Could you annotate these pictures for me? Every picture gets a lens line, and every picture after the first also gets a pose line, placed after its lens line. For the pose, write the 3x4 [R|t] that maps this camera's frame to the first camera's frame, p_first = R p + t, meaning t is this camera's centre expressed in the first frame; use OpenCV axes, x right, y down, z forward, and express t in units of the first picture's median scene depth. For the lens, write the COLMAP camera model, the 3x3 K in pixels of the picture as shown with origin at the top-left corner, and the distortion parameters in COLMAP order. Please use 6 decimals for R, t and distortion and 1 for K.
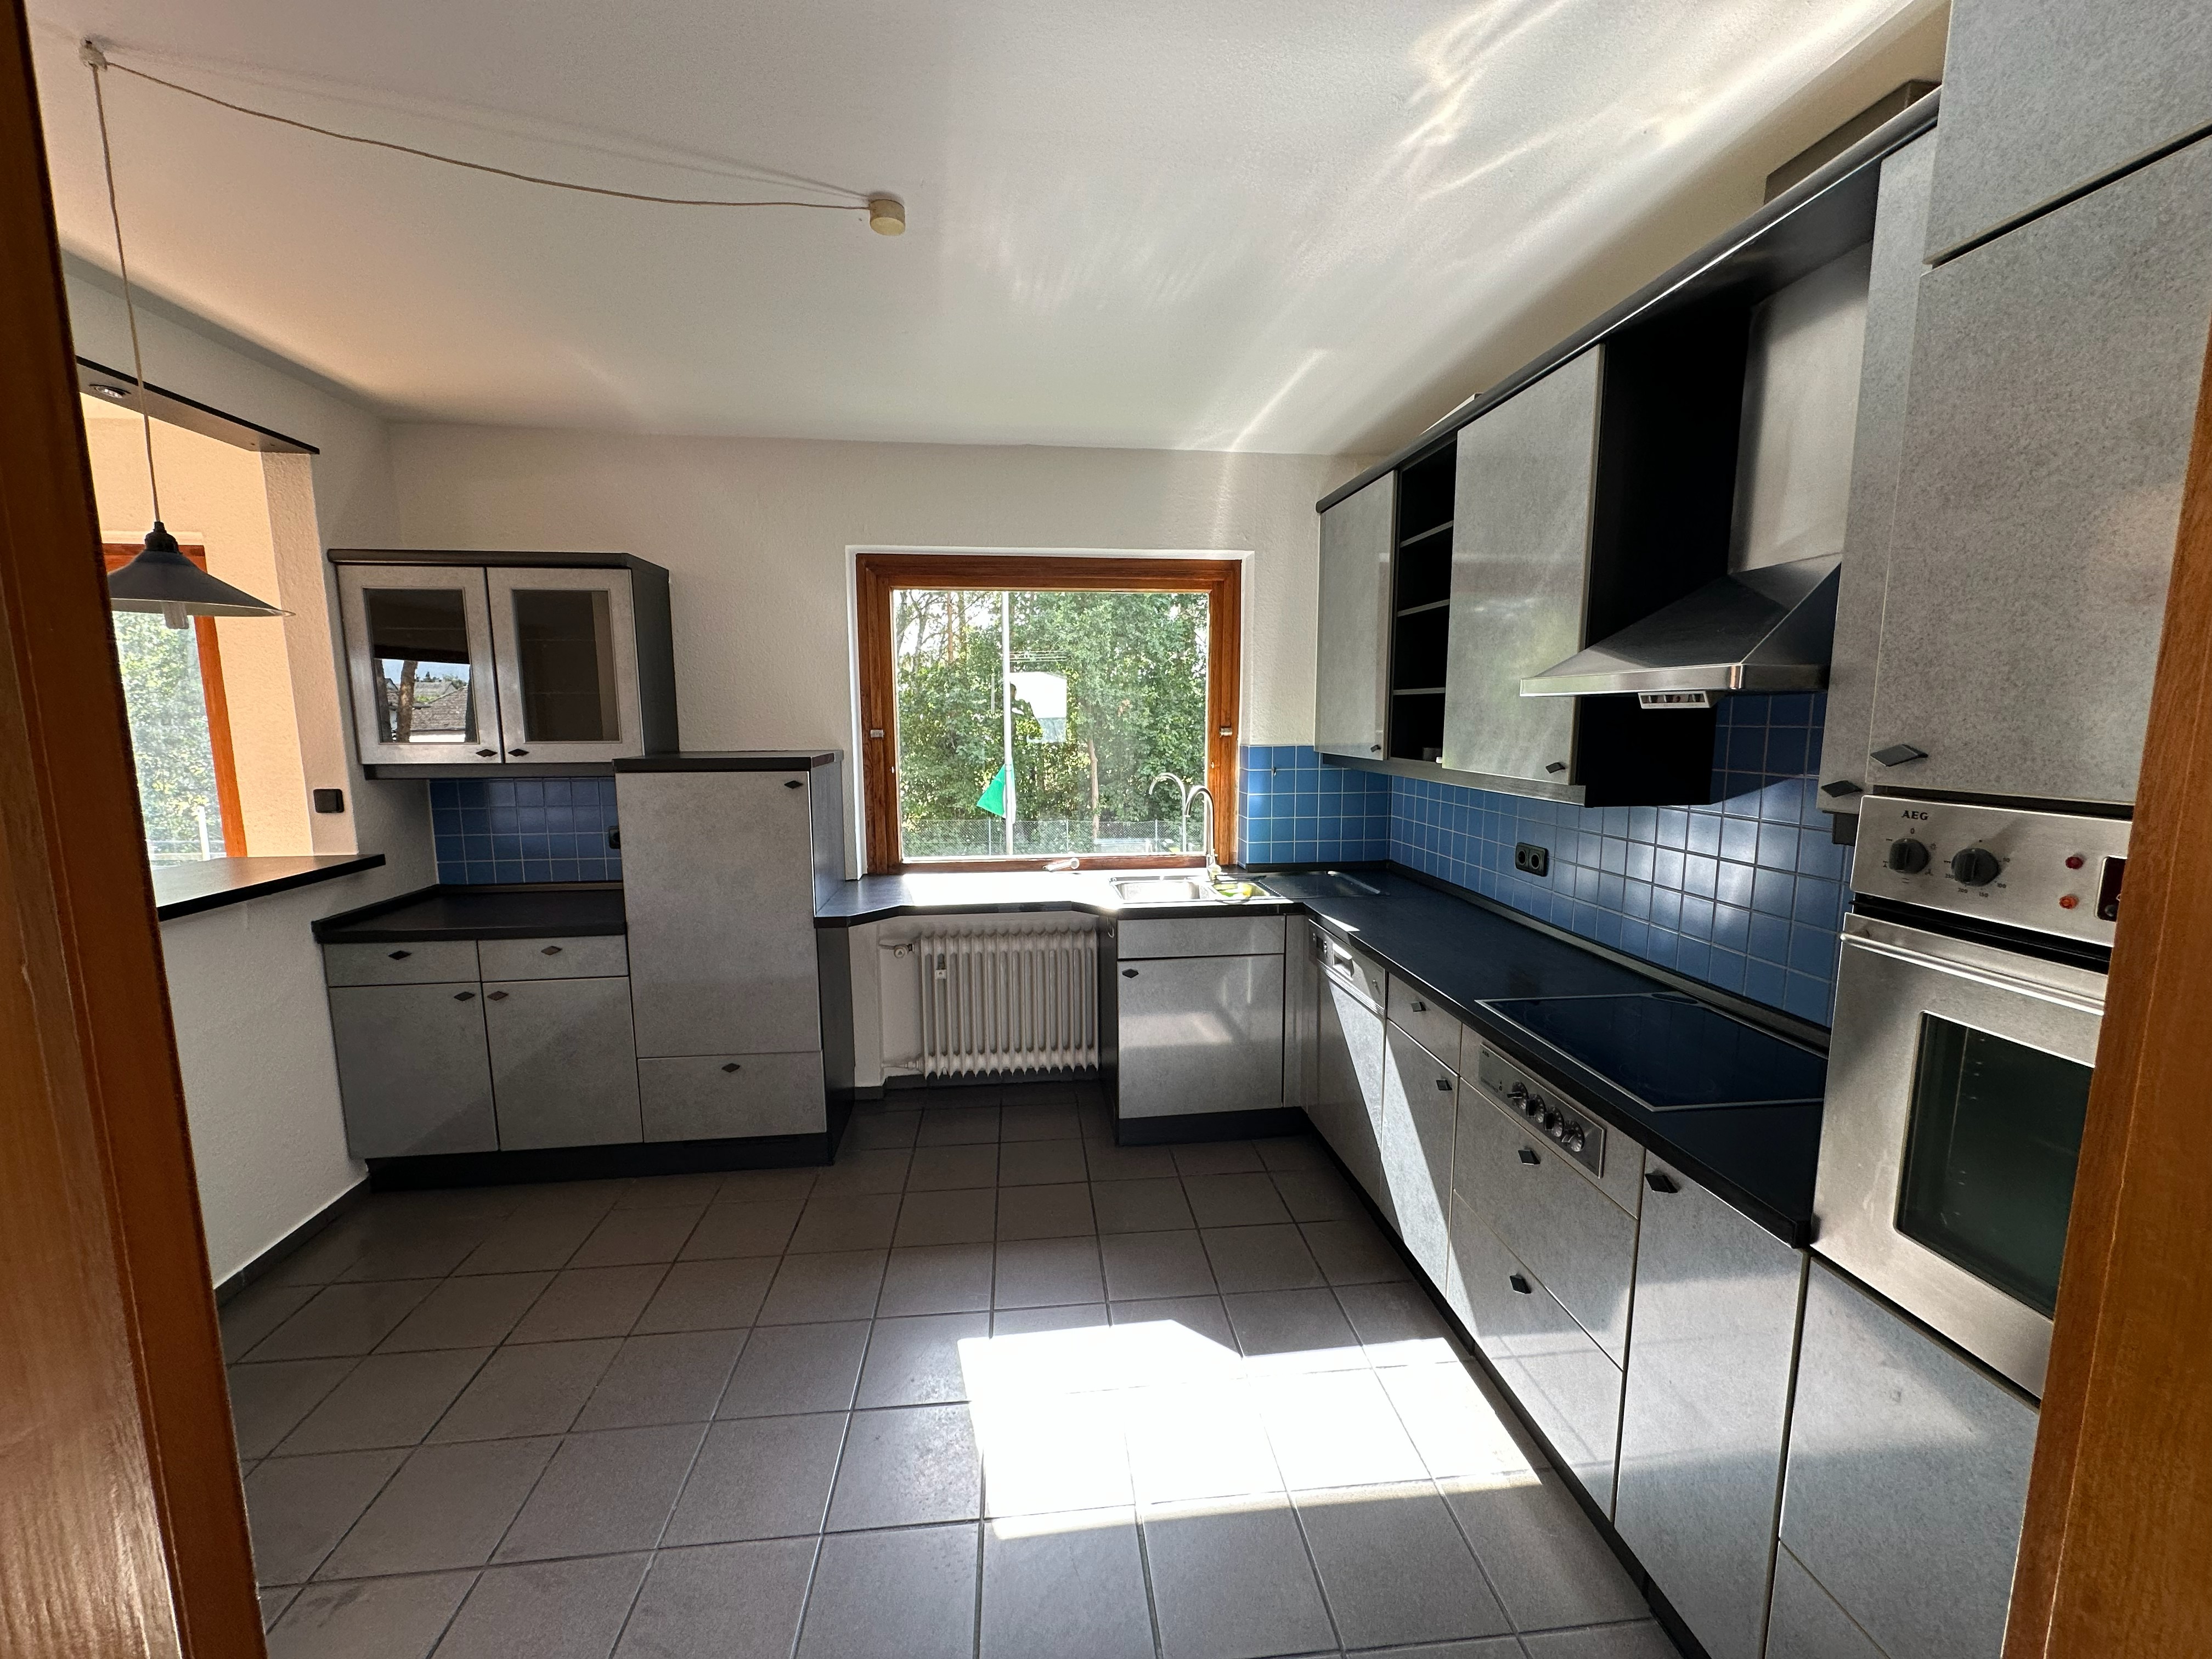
lens RADIAL K [[872.2, 0, 1106.0], [0, 872.2, 829.5], [0, 0, 1]] dist [0.000755, 0.000108]
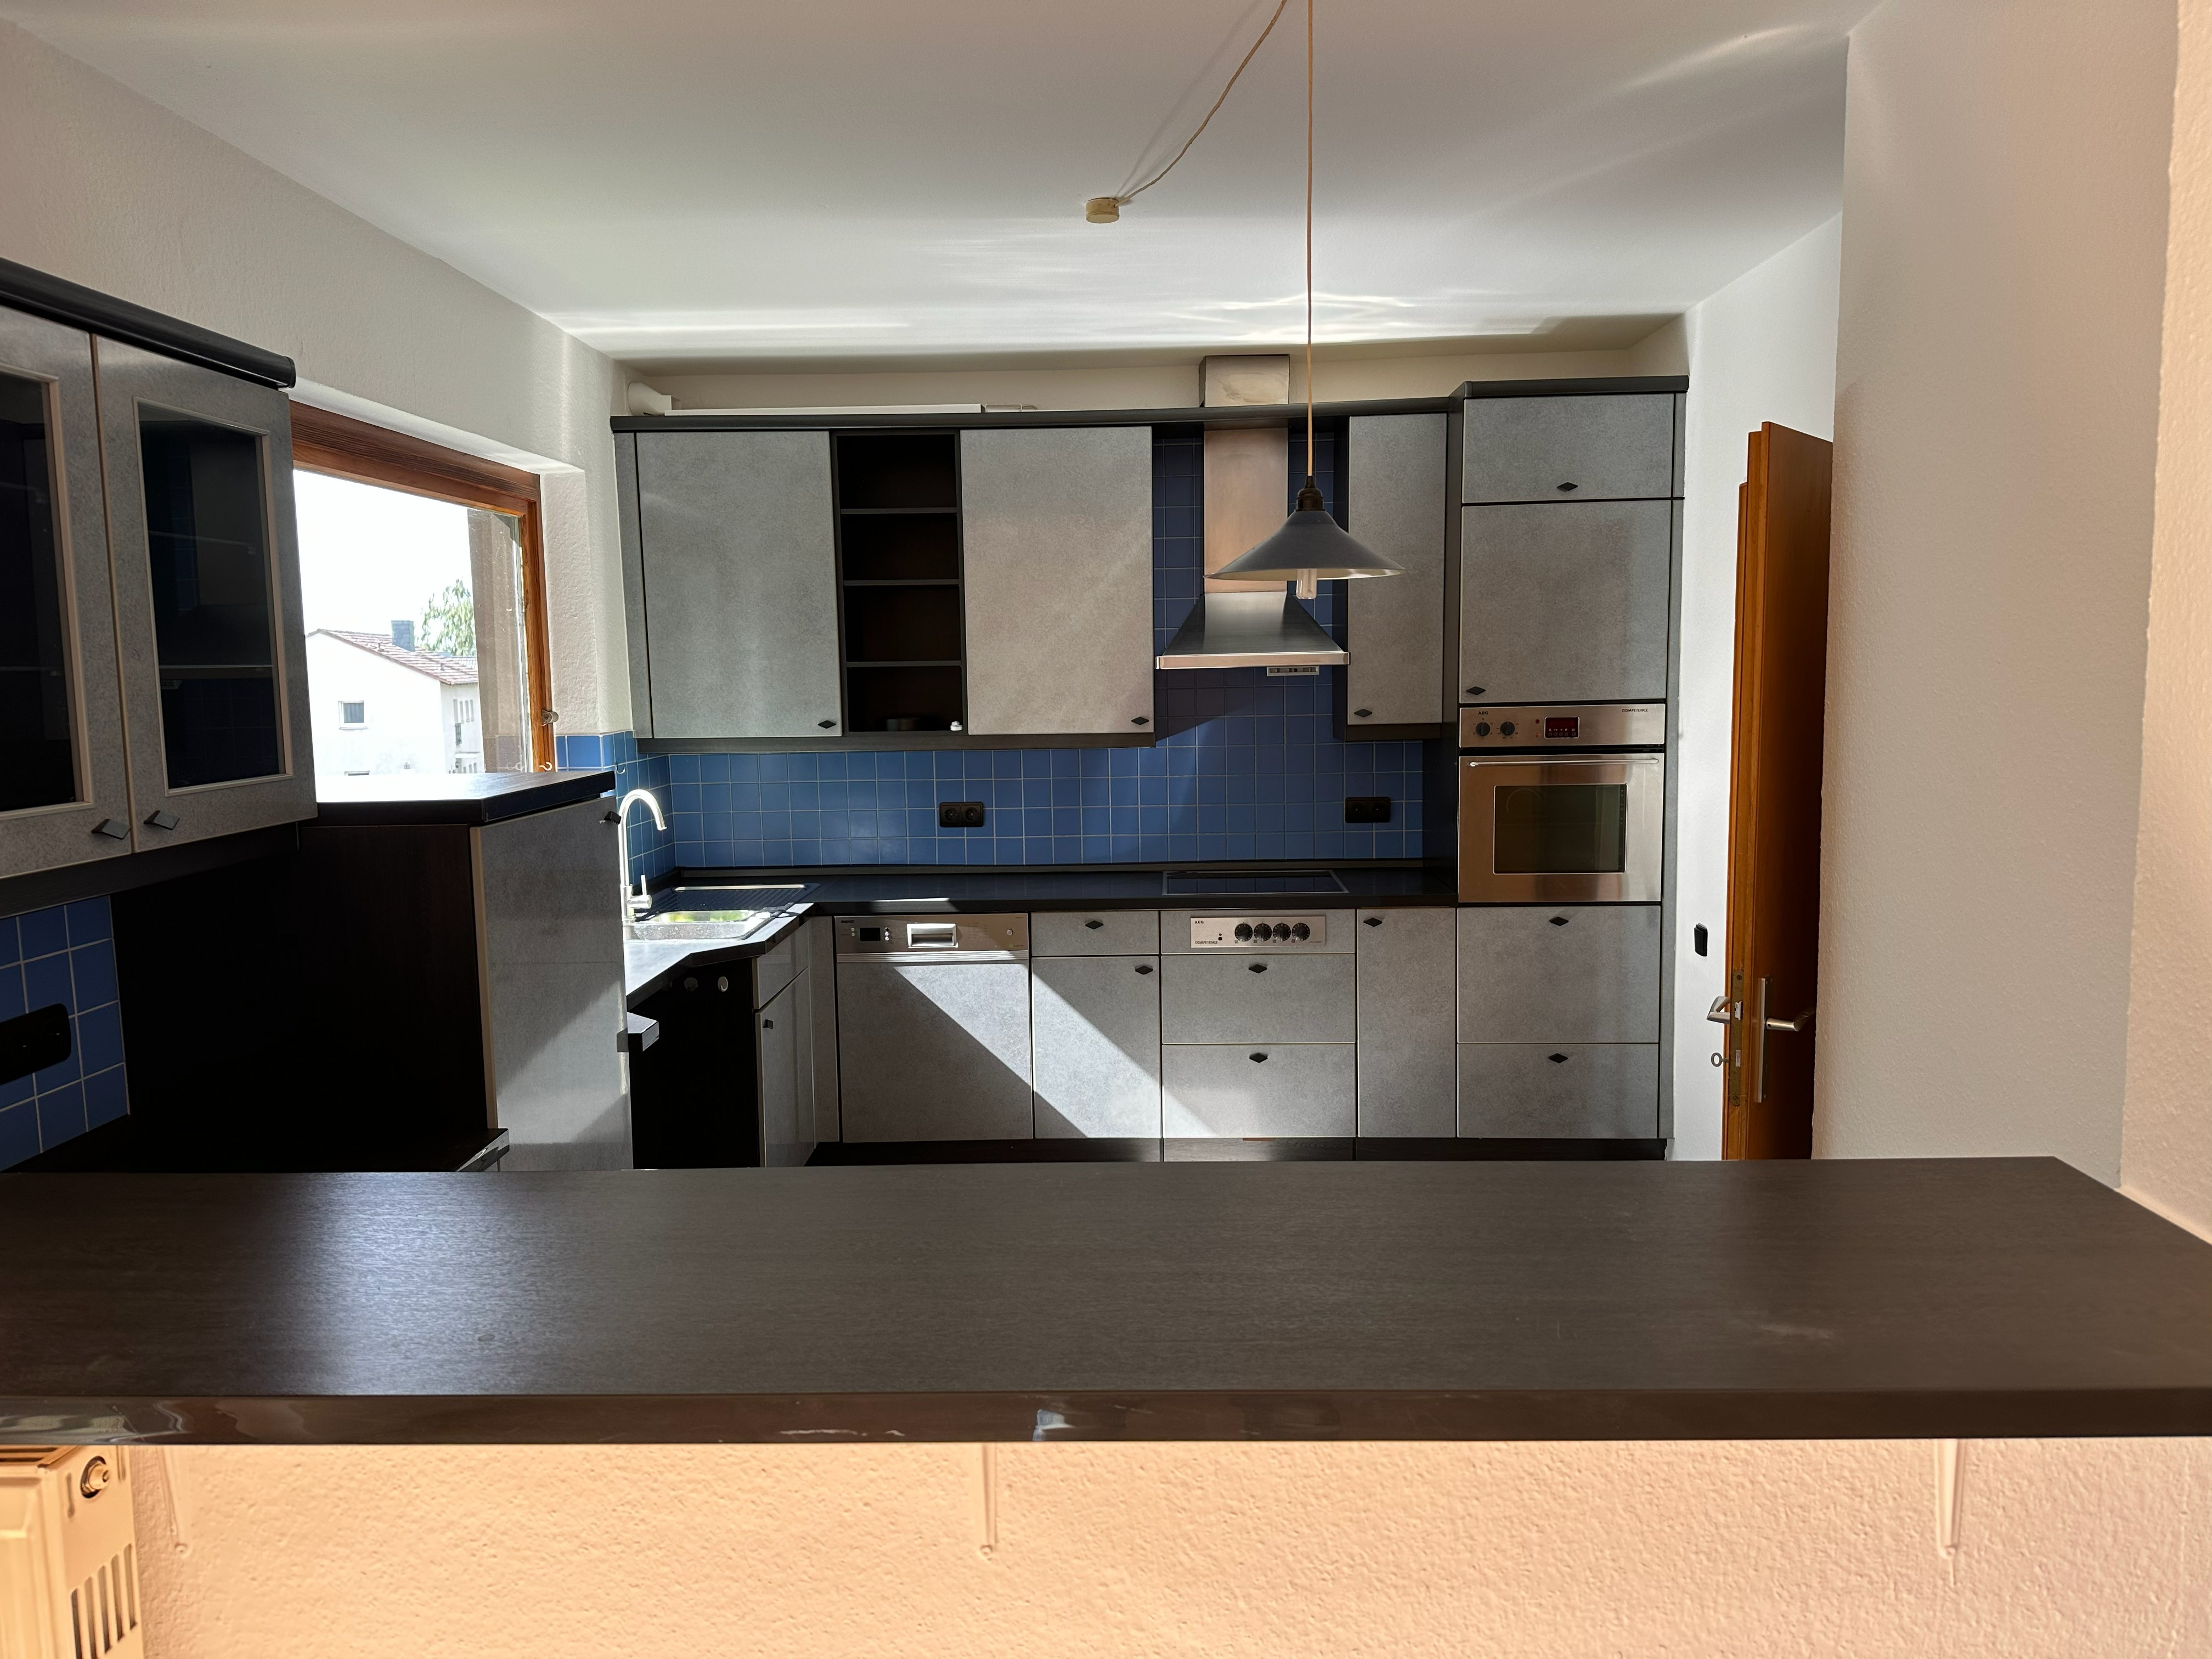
lens RADIAL K [[1551.7, 0, 1106.0], [0, 1551.7, 829.5], [0, 0, 1]] dist [0.001875, -0.001314]
pose [[0.126367, -0.105921, 0.986312, -1.842138], [0.148436, 0.985108, 0.086774, -0.116920], [-0.980815, 0.135439, 0.140207, 0.710215]]
